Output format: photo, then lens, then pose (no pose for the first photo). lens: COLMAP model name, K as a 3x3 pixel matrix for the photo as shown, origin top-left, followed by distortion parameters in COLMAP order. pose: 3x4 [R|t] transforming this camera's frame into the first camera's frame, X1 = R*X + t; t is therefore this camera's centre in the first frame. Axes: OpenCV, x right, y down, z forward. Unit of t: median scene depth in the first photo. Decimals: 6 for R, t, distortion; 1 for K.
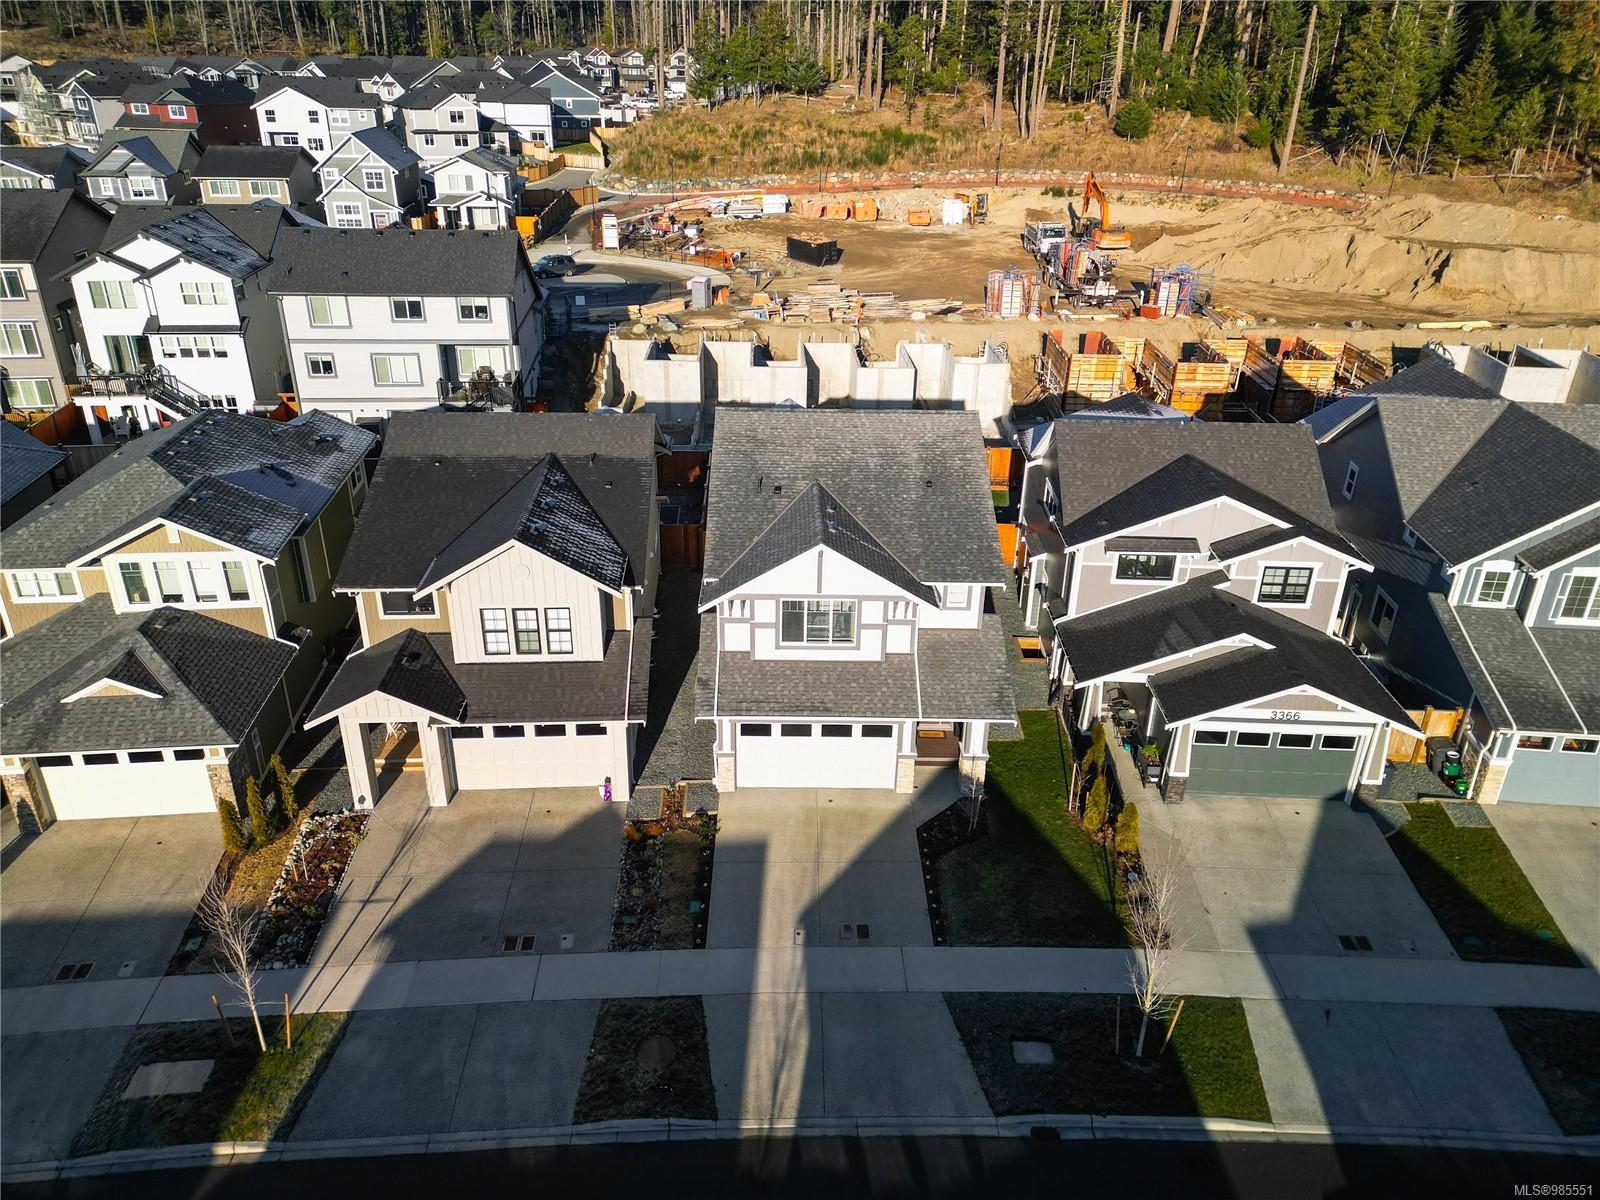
lens RADIAL K [[1117.0, 0, 800.0], [0, 1117.0, 600.0], [0, 0, 1]] dist [0.105519, -0.114388]
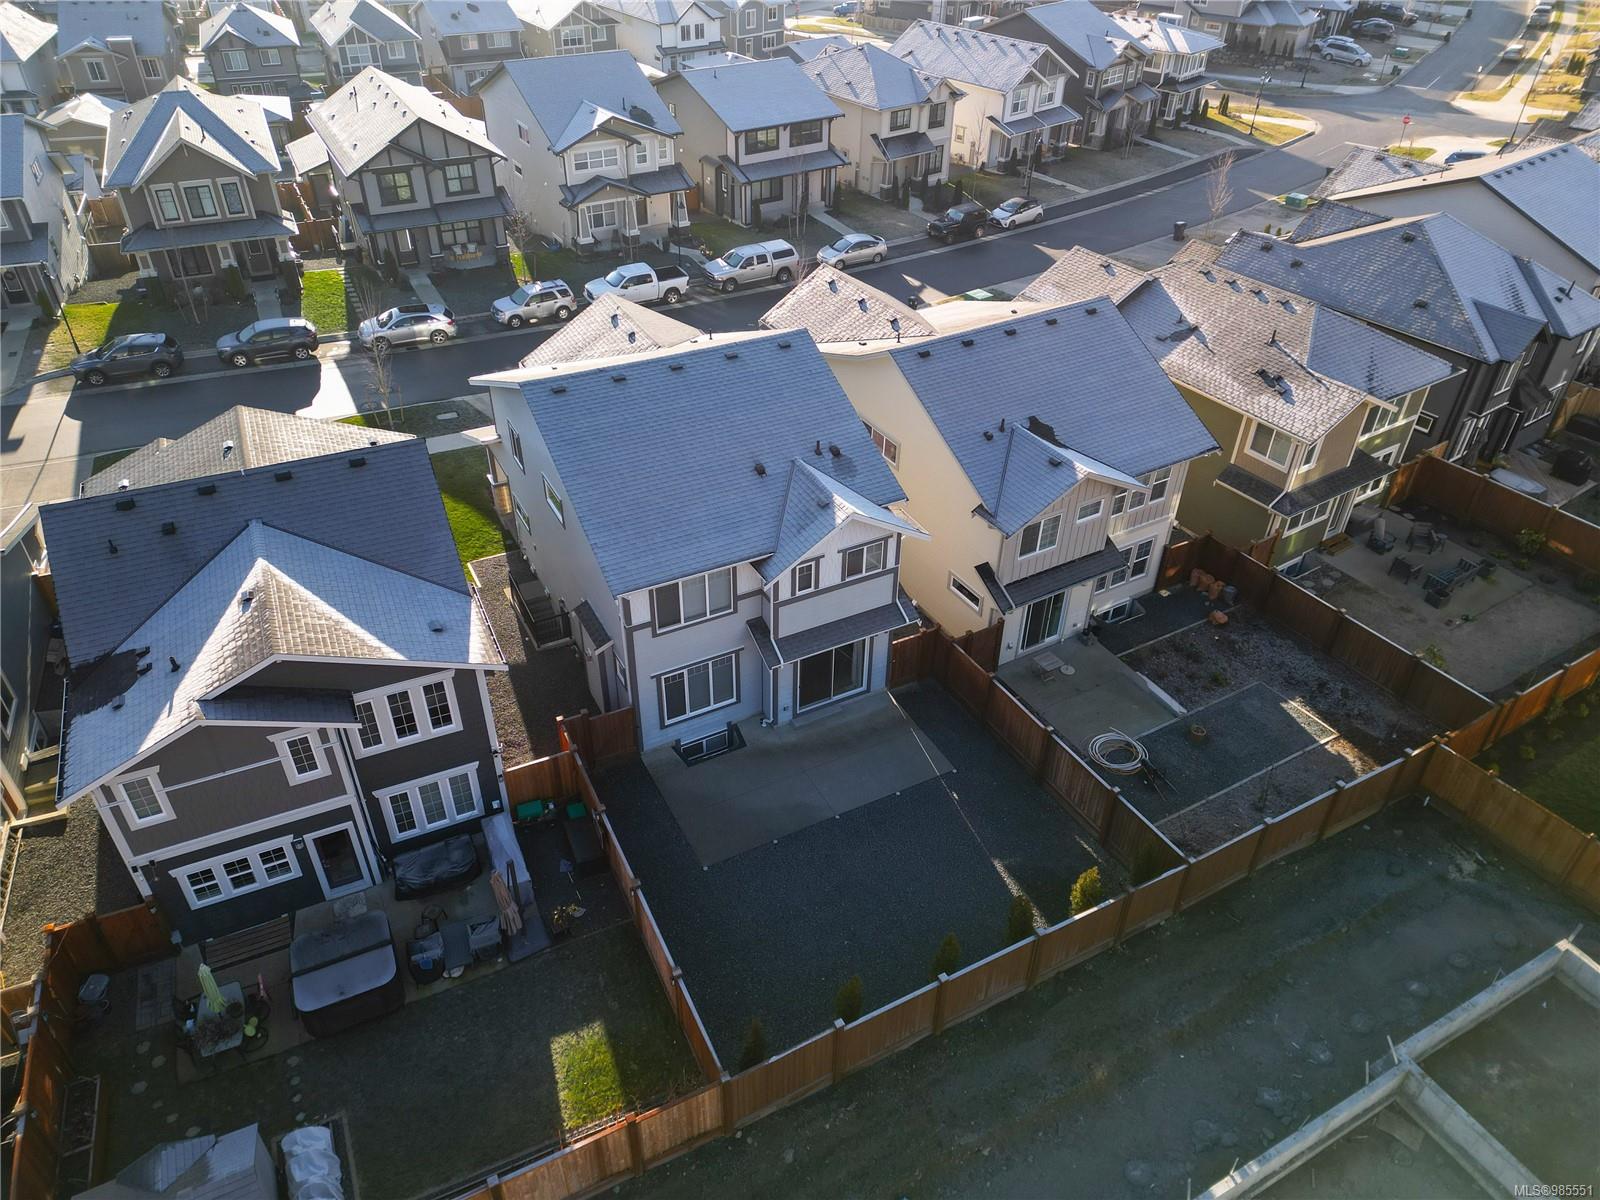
lens RADIAL K [[1117.0, 0, 800.0], [0, 1117.0, 600.0], [0, 0, 1]] dist [0.105519, -0.114388]
pose [[-0.890551, 0.241162, -0.385694, 0.460441], [-0.225161, 0.503037, 0.834420, -1.129684], [0.395248, 0.829937, -0.393680, 2.129440]]
